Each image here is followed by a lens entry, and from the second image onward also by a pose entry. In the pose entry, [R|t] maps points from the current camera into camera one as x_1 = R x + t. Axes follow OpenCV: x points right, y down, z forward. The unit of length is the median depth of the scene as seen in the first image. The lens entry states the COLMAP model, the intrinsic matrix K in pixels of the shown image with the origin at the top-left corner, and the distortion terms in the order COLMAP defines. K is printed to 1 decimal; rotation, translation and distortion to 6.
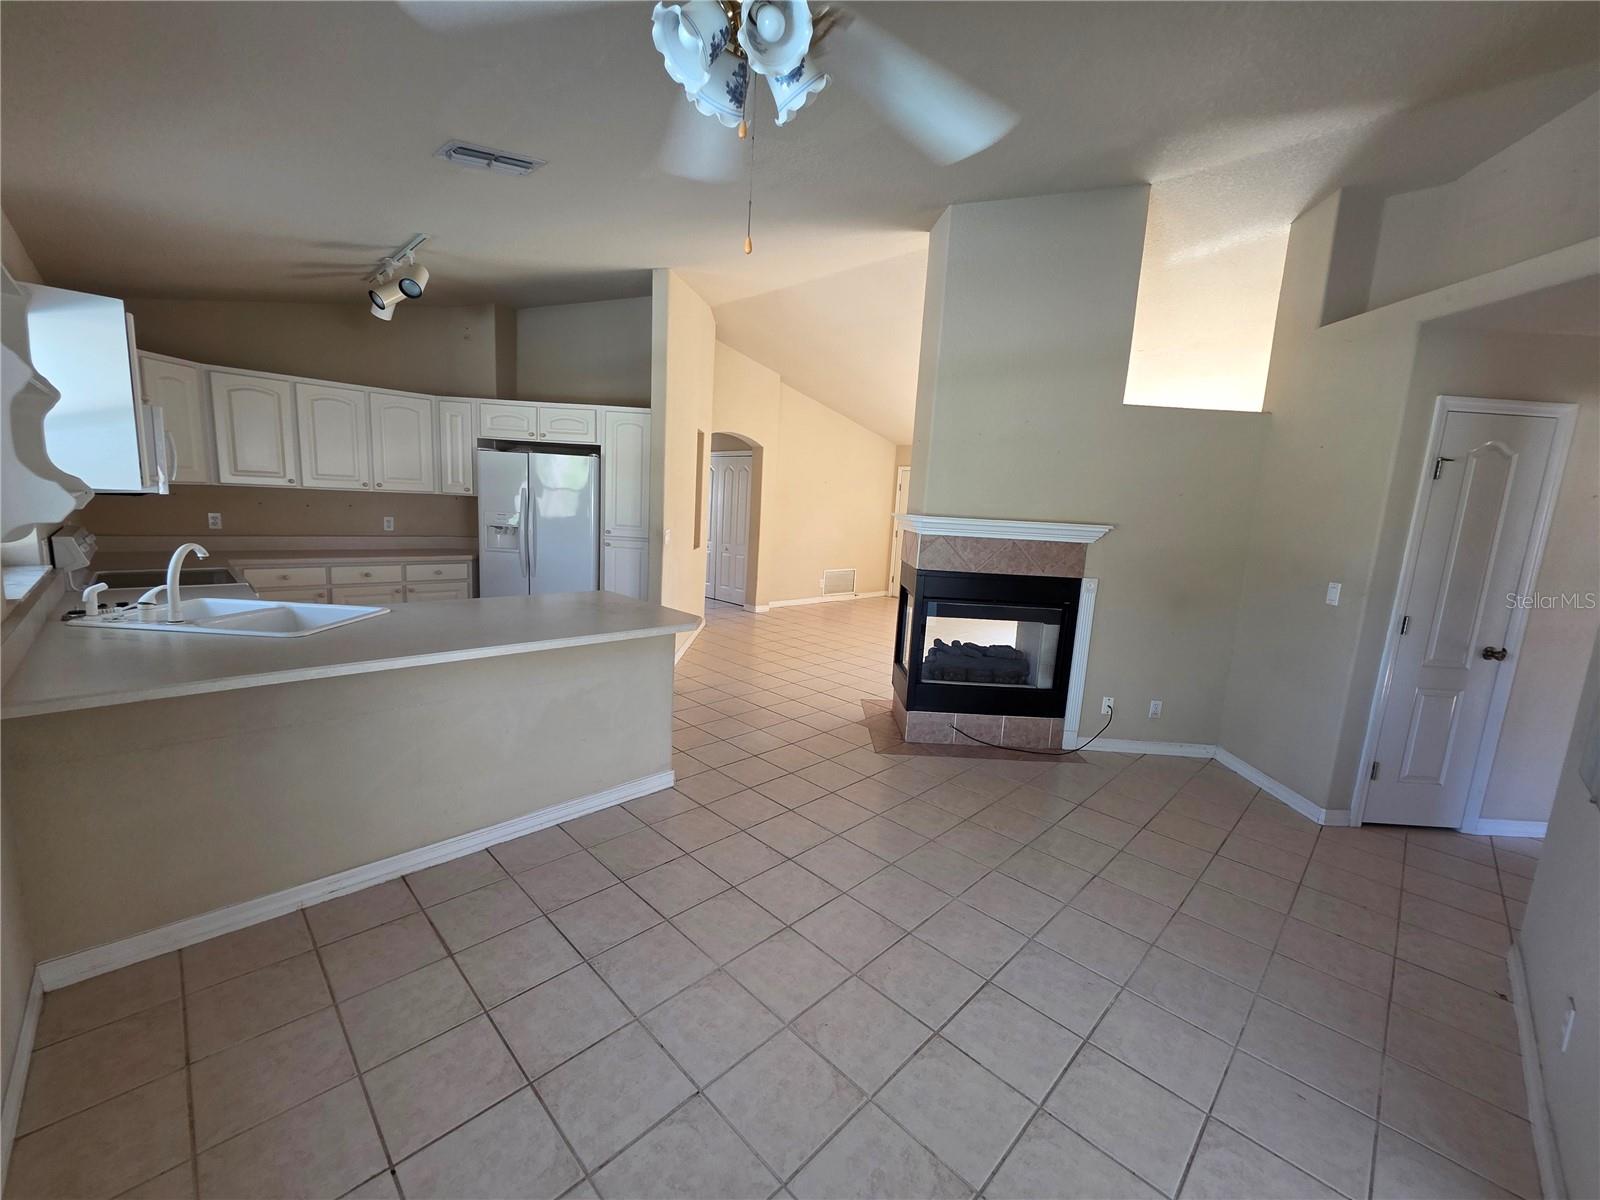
lens RADIAL K [[638.1, 0, 795.8], [0, 638.1, 595.1], [0, 0, 1]] dist [-0.000579, 0.000068]
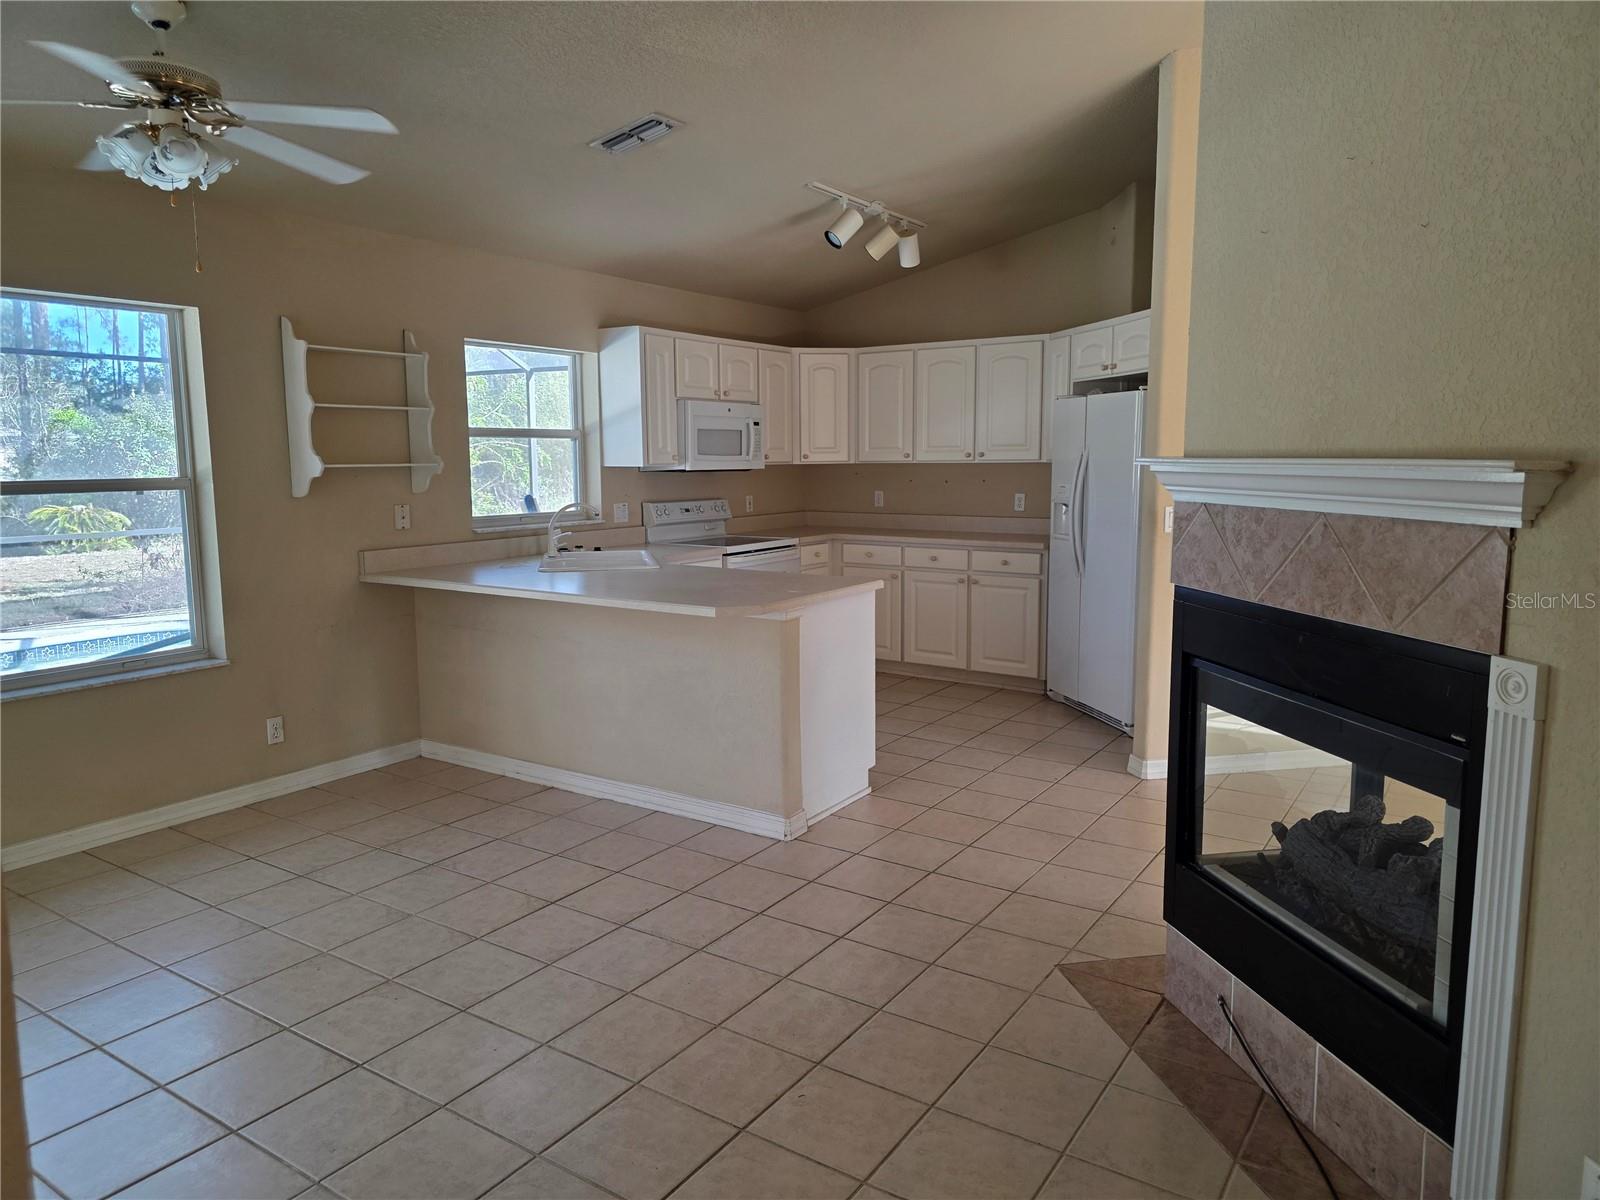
lens RADIAL K [[1070.9, 0, 791.1], [0, 1070.9, 586.1], [0, 0, 1]] dist [0.088448, -0.083150]
pose [[0.191380, 0.066804, -0.979240, 0.825365], [-0.125575, 0.991149, 0.043075, -0.037567], [0.973450, 0.114724, 0.198075, 0.598559]]
